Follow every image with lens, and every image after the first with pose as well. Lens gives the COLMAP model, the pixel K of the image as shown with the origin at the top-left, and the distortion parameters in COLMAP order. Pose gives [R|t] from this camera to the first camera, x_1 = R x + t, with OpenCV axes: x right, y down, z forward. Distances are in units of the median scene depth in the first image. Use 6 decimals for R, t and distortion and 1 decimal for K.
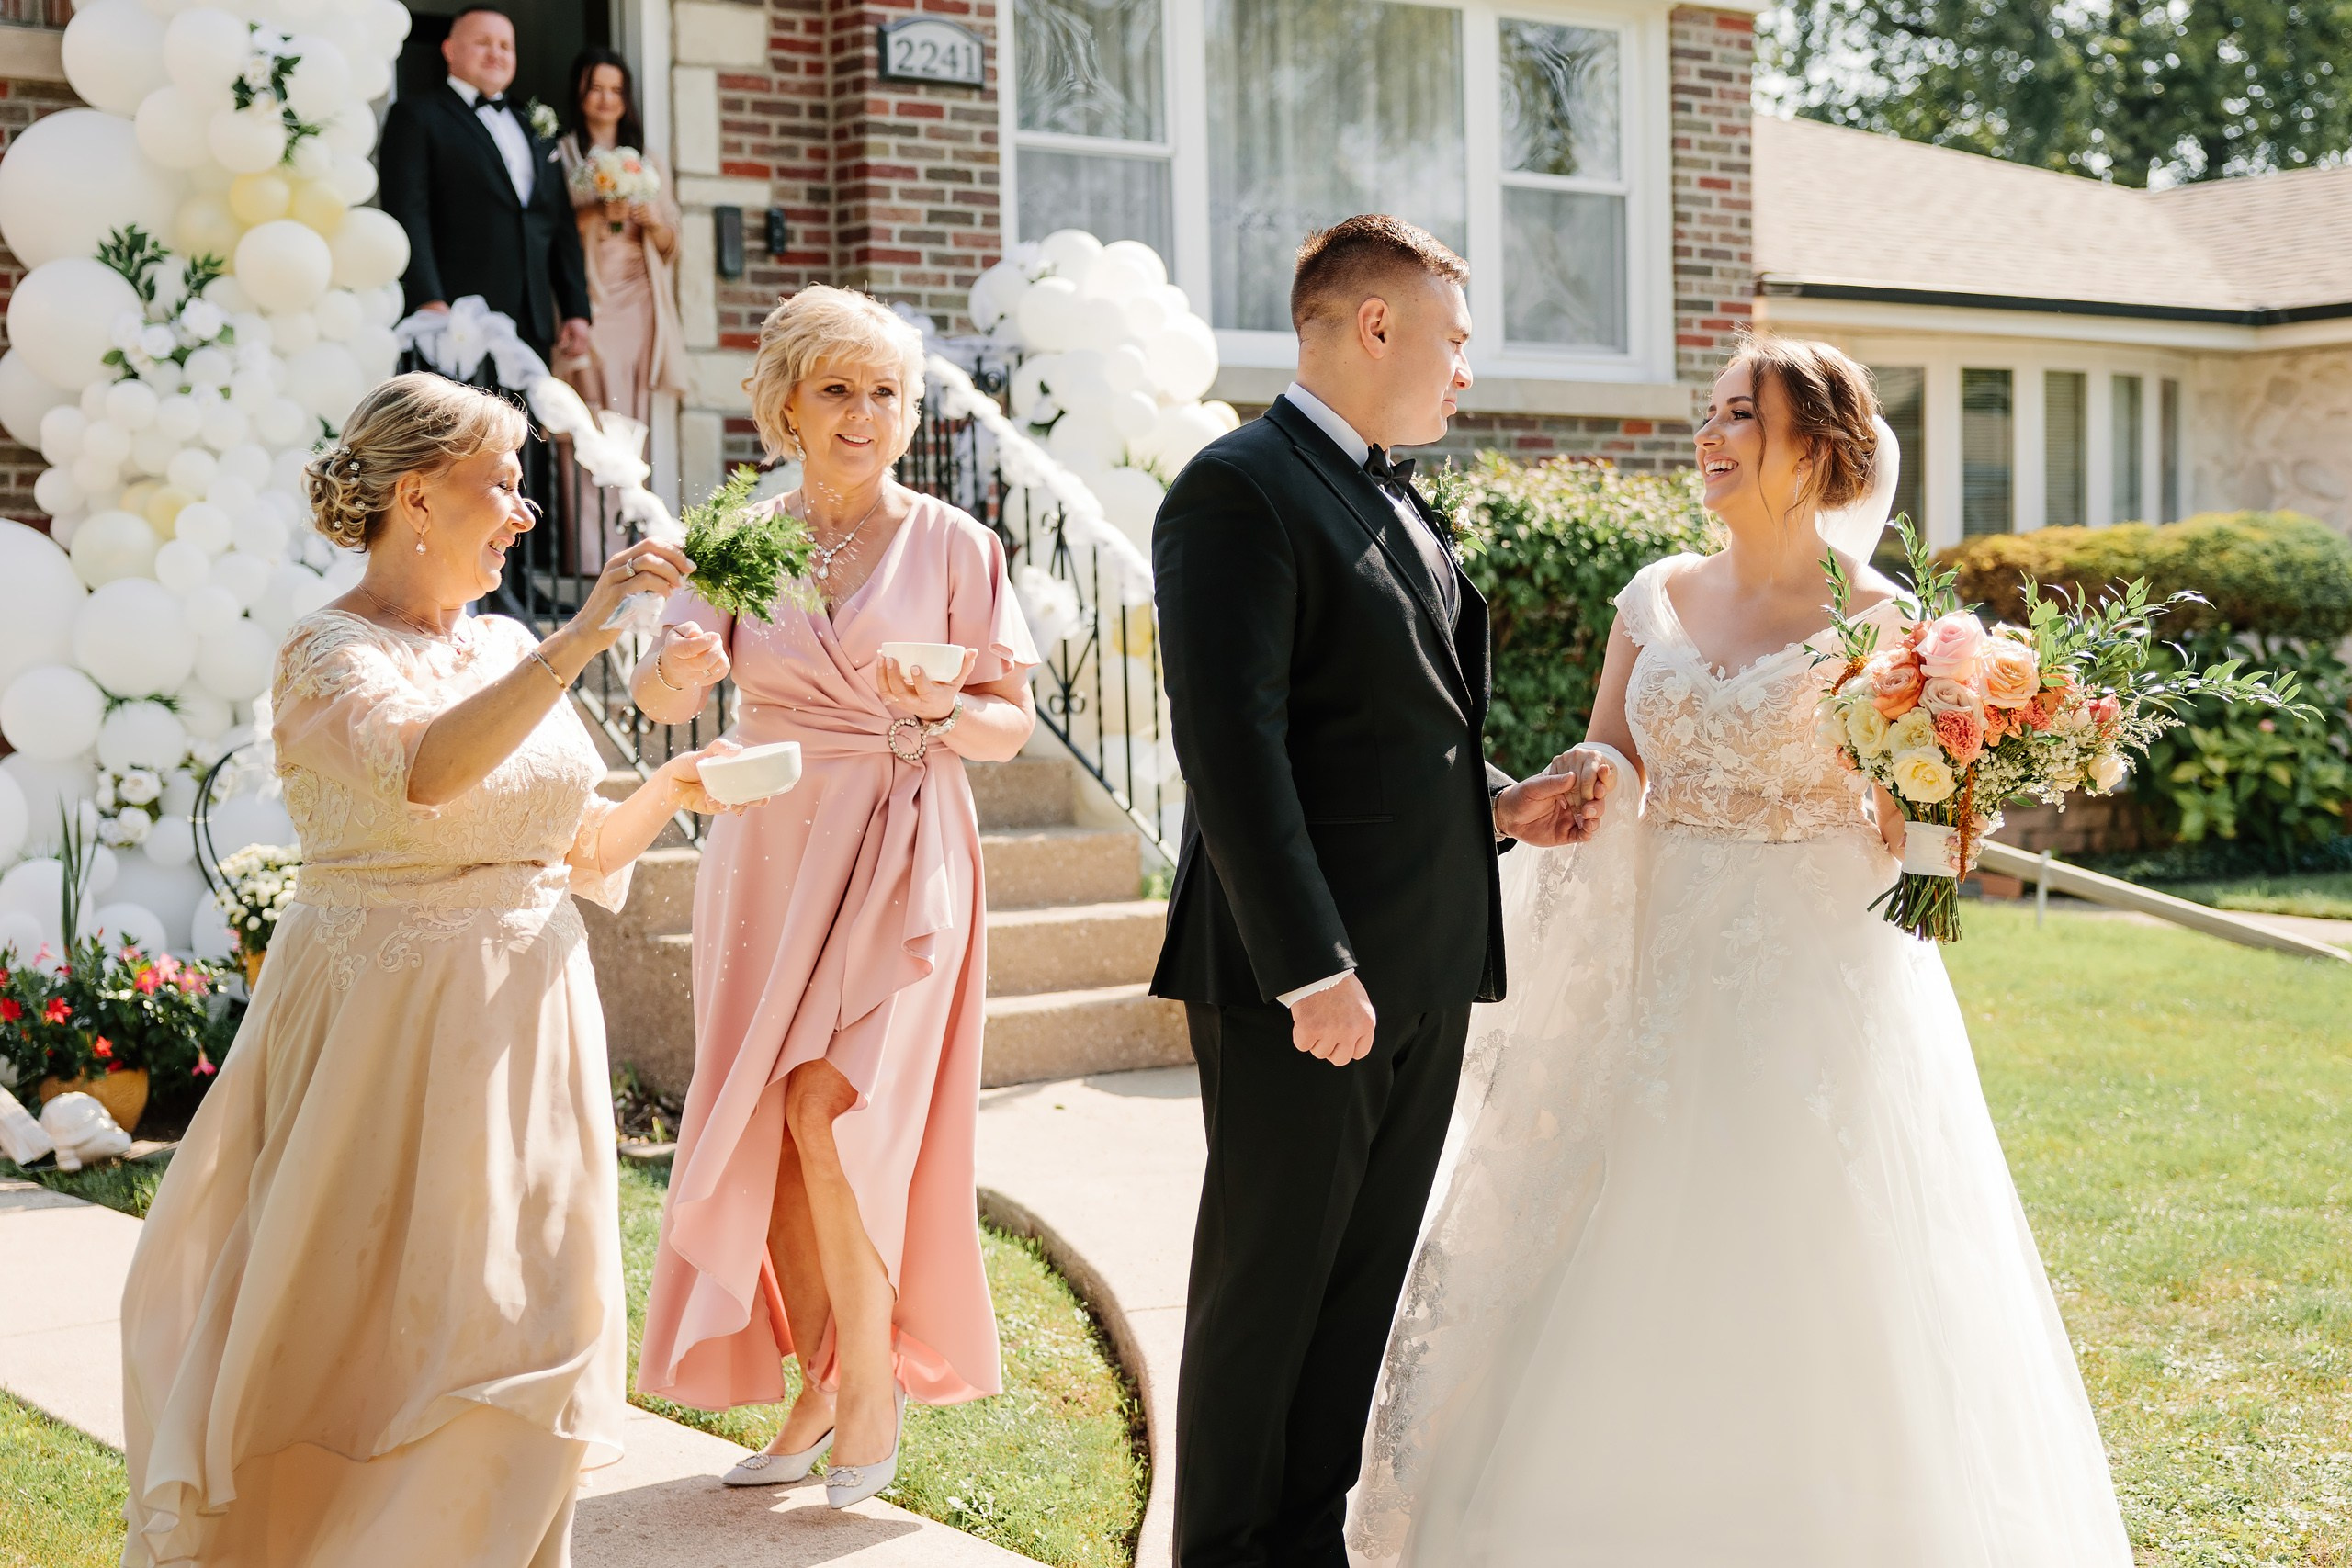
lens RADIAL K [[3617.6, 0, 1313.1], [0, 3617.6, 824.0], [0, 0, 1]] dist [0.009073, 0.000000]
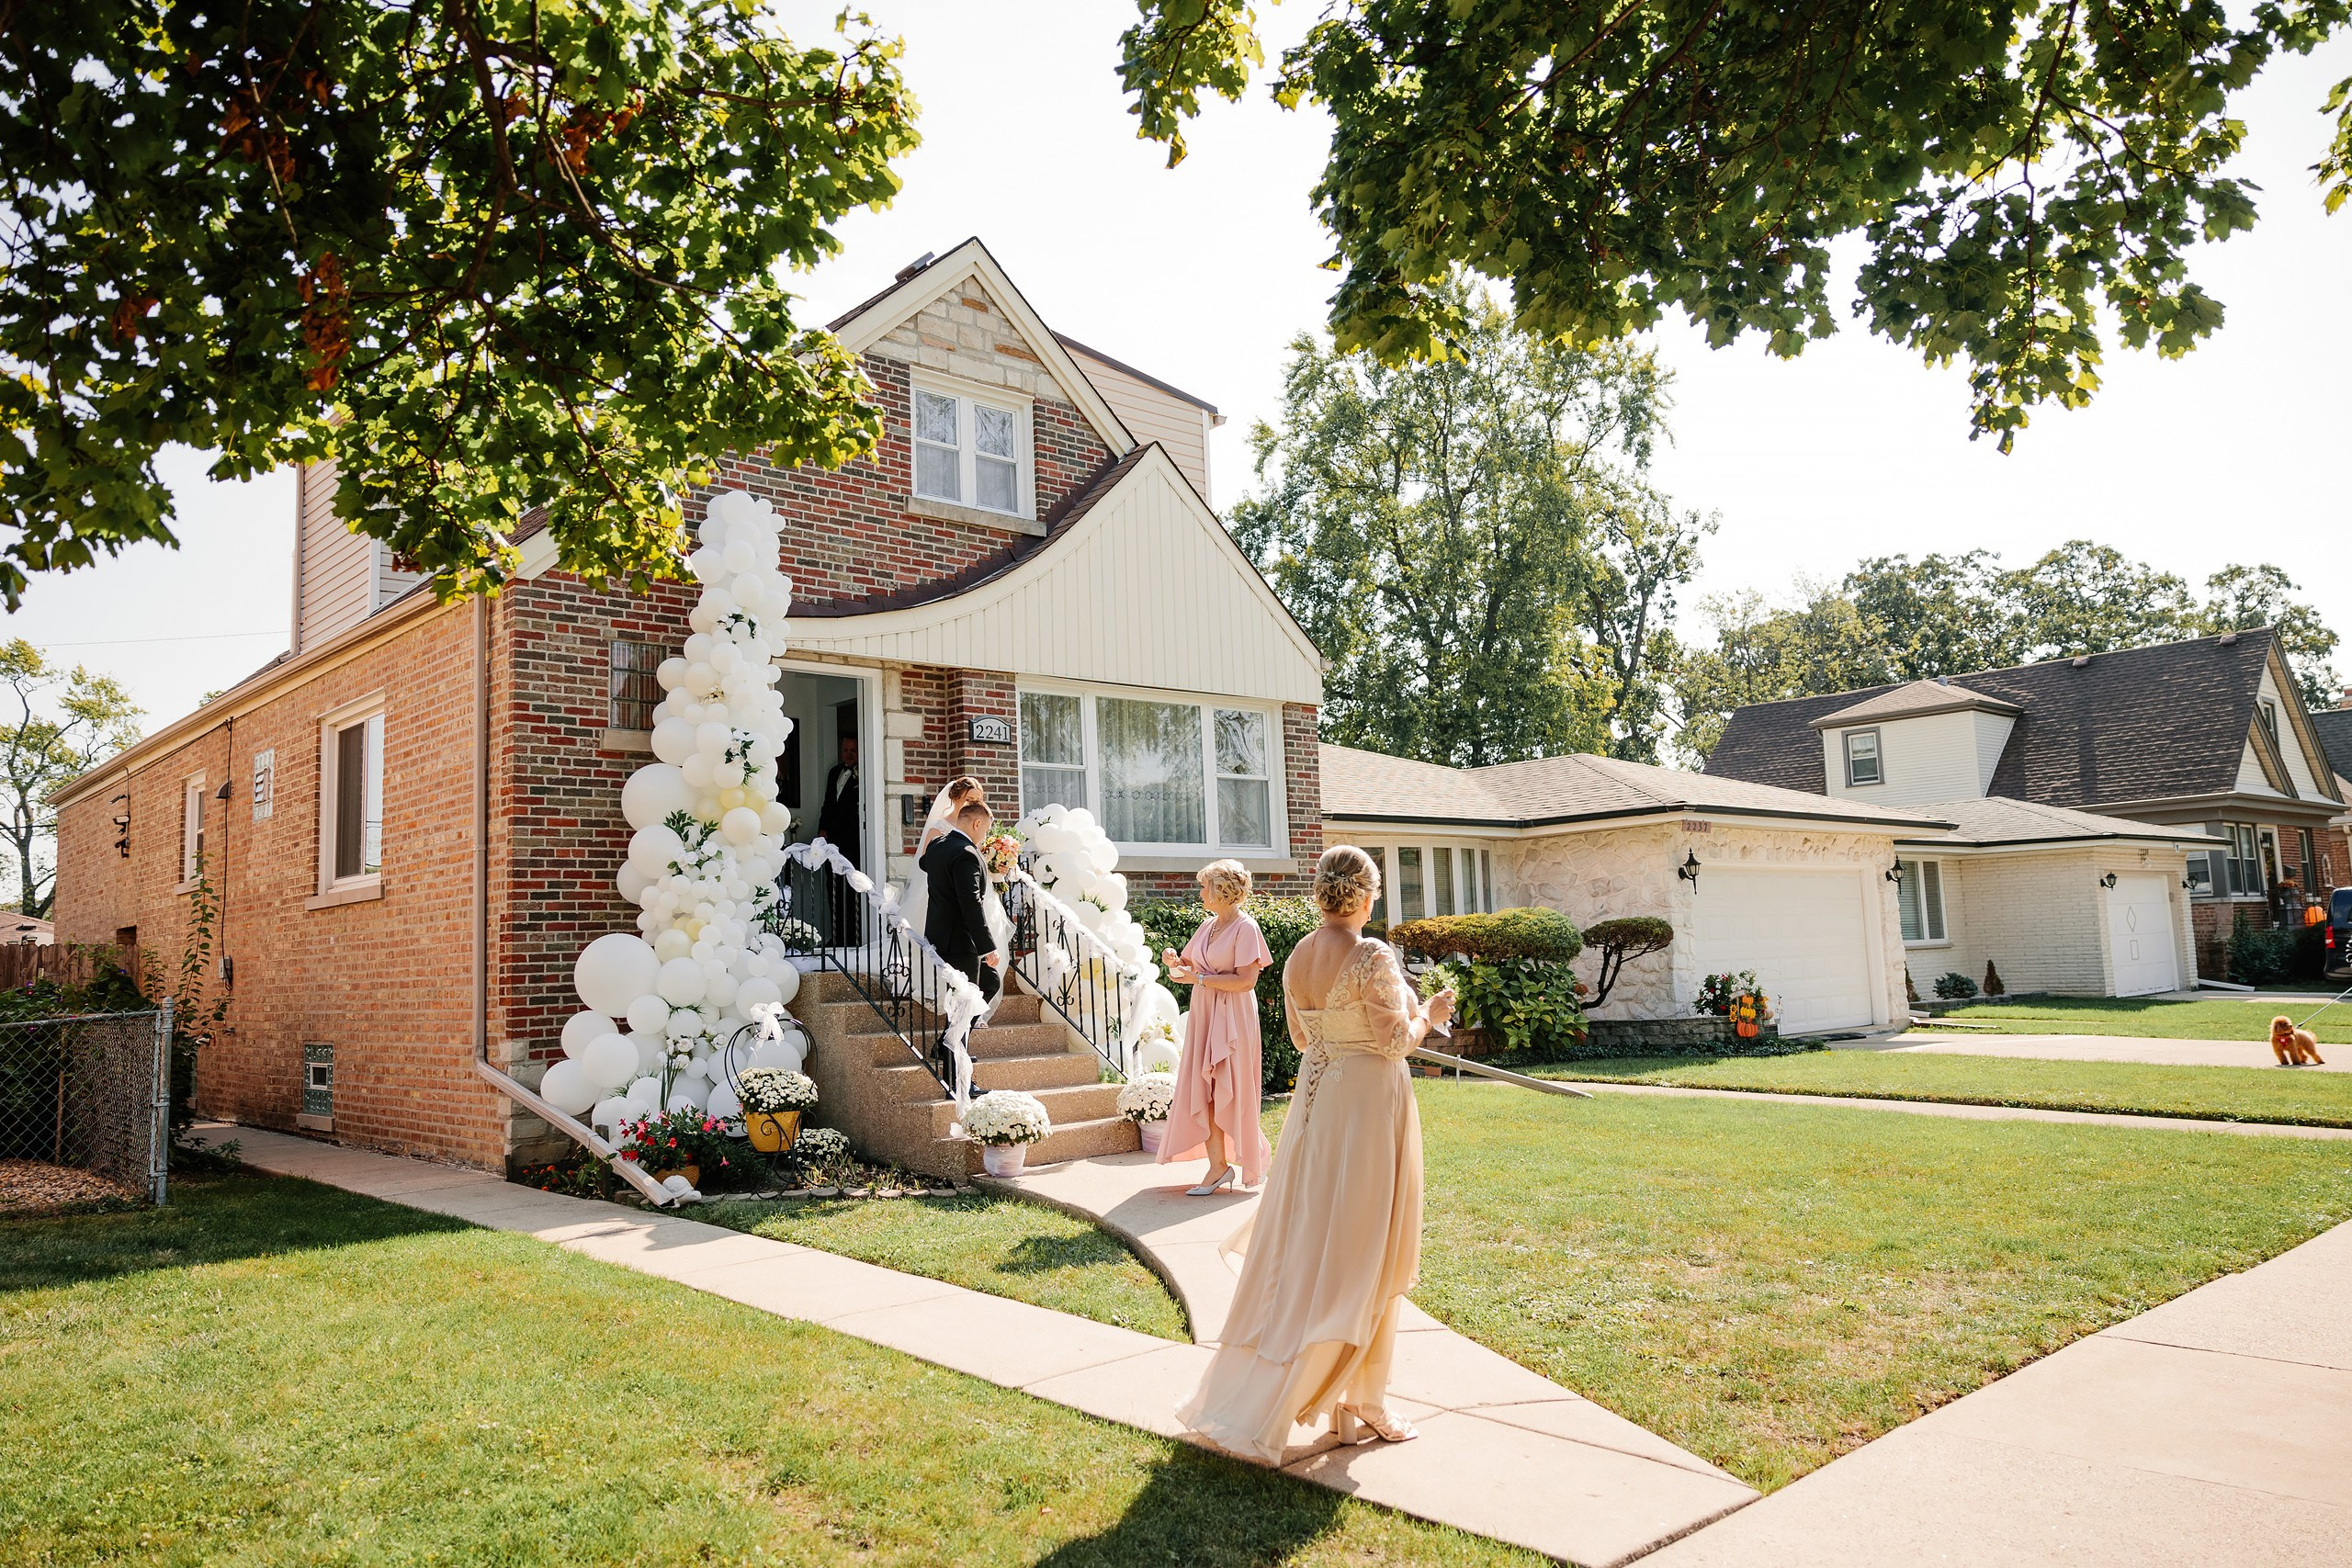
lens RADIAL K [[1669.3, 0, 1145.9], [0, 1669.3, 768.4], [0, 0, 1]] dist [-0.011508, 0.008097]
pose [[0.998532, -0.017706, 0.051197, -0.059396], [0.026174, 0.985133, -0.169790, 0.003678], [-0.047429, 0.170881, 0.984149, -0.096676]]
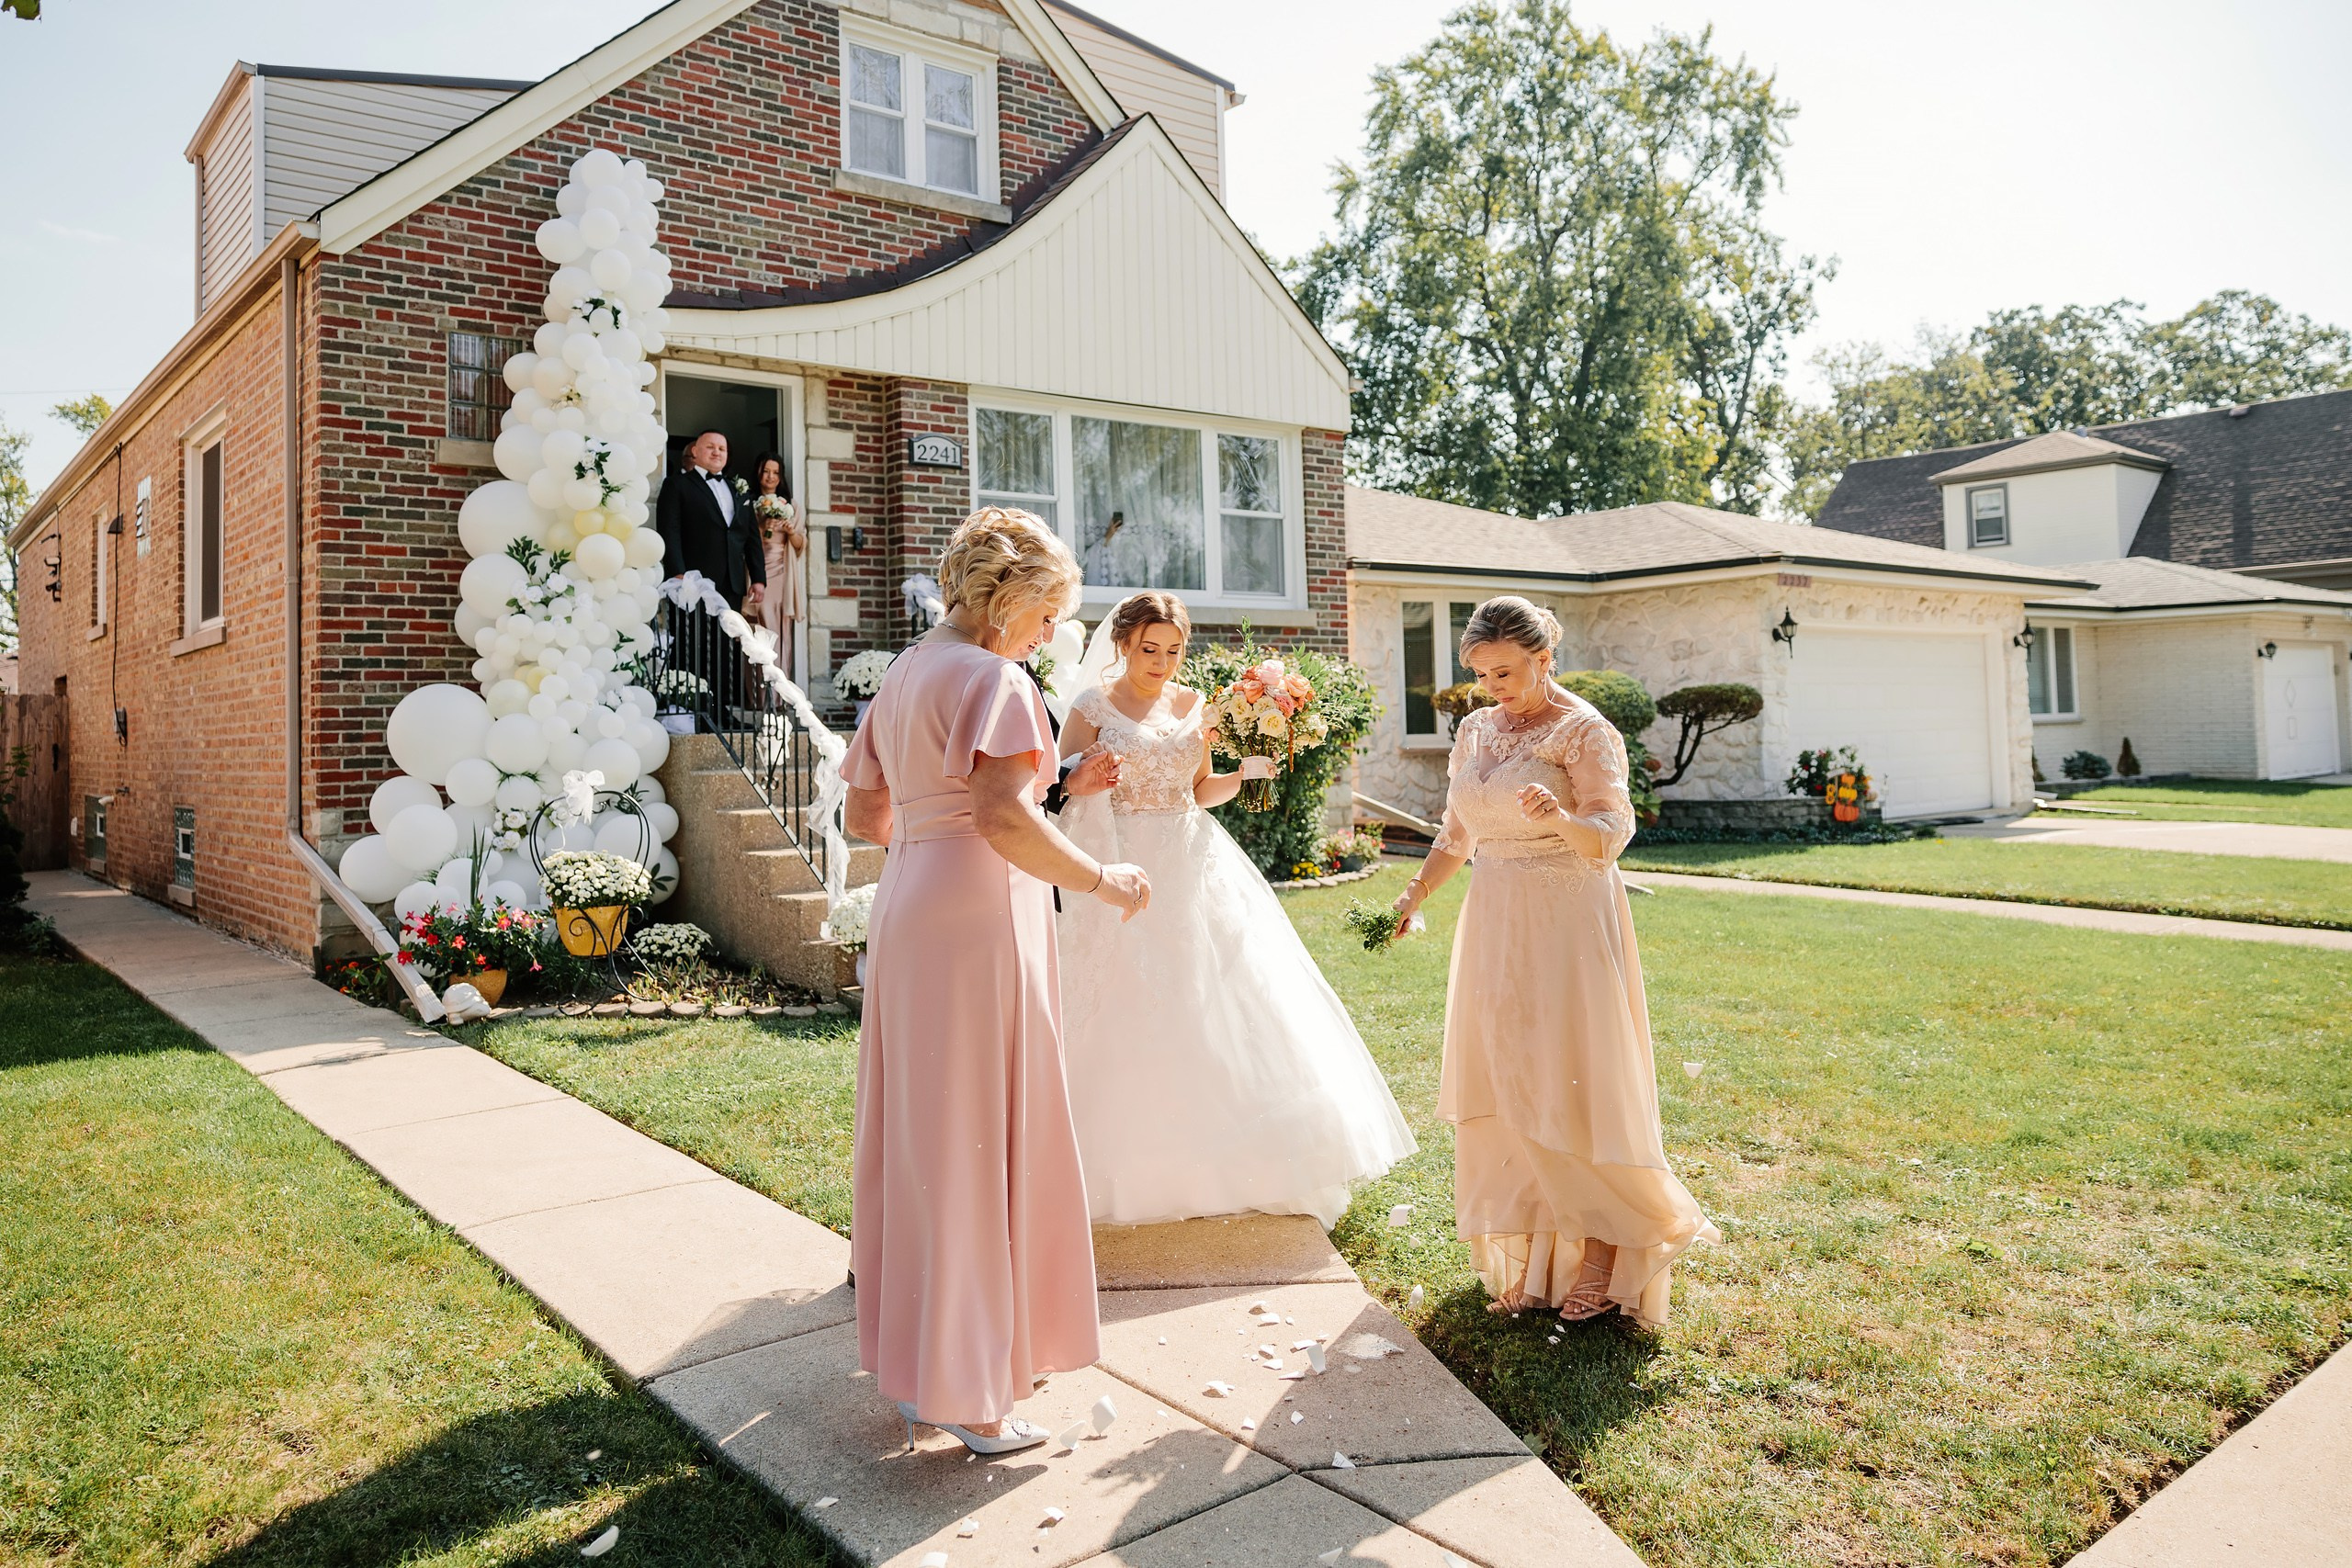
lens RADIAL K [[1669.3, 0, 1136.7], [0, 1669.3, 647.9], [0, 0, 1]] dist [-0.011508, 0.008097]
pose [[0.999852, -0.012322, -0.012030, 0.017612], [0.010998, 0.994460, -0.104535, -0.003912], [0.013251, 0.104388, 0.994448, 0.080765]]
